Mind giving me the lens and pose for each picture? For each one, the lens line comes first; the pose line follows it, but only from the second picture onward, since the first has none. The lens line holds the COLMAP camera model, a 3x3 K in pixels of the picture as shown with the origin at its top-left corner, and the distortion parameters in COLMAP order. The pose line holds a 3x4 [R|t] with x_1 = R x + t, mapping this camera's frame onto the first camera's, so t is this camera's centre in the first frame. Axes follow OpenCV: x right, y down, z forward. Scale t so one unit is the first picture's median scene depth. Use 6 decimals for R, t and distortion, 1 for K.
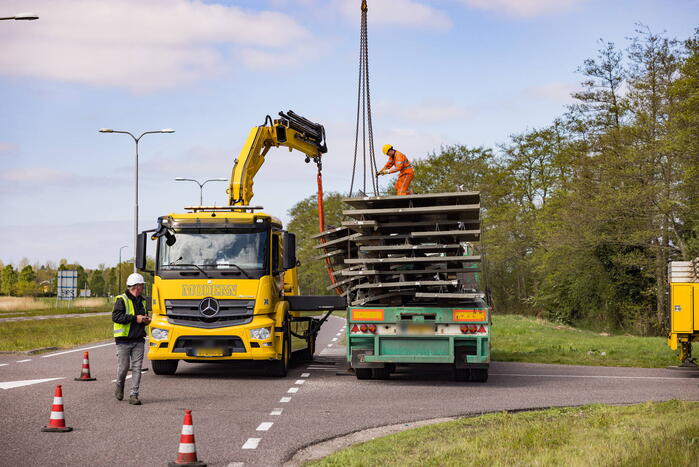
lens RADIAL K [[1319.6, 0, 356.7], [0, 1319.6, 227.3], [0, 0, 1]] dist [0.037166, 0.139477]
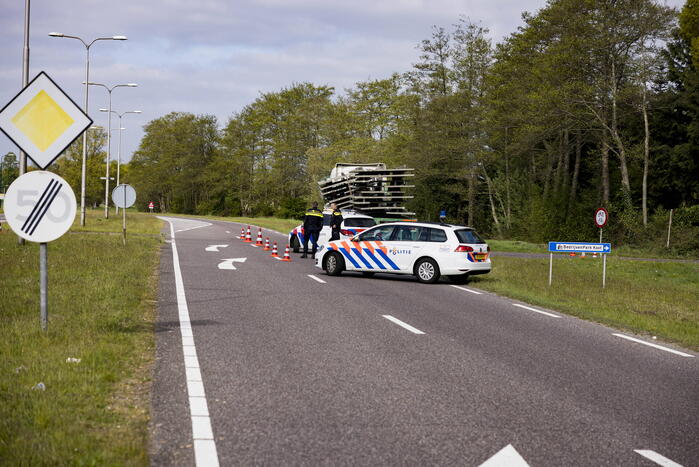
lens RADIAL K [[1153.3, 0, 379.2], [0, 1153.3, 235.5], [0, 0, 1]] dist [0.024884, -0.020079]
pose [[0.987576, 0.023604, 0.155360, -0.255431], [-0.035538, 0.996588, 0.074491, -0.054049], [-0.153071, -0.079087, 0.985045, -0.905088]]
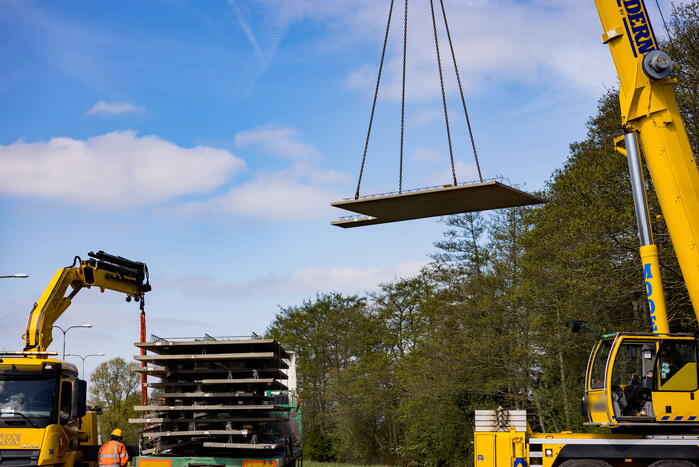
lens RADIAL K [[1323.9, 0, 349.5], [0, 1323.9, 233.5], [0, 0, 1]] dist [-0.030274, 0.384199]
pose [[0.996393, 0.013240, 0.083825, 0.061647], [-0.004207, 0.994247, -0.107033, 0.000609], [-0.084760, 0.106294, 0.990716, 0.007664]]
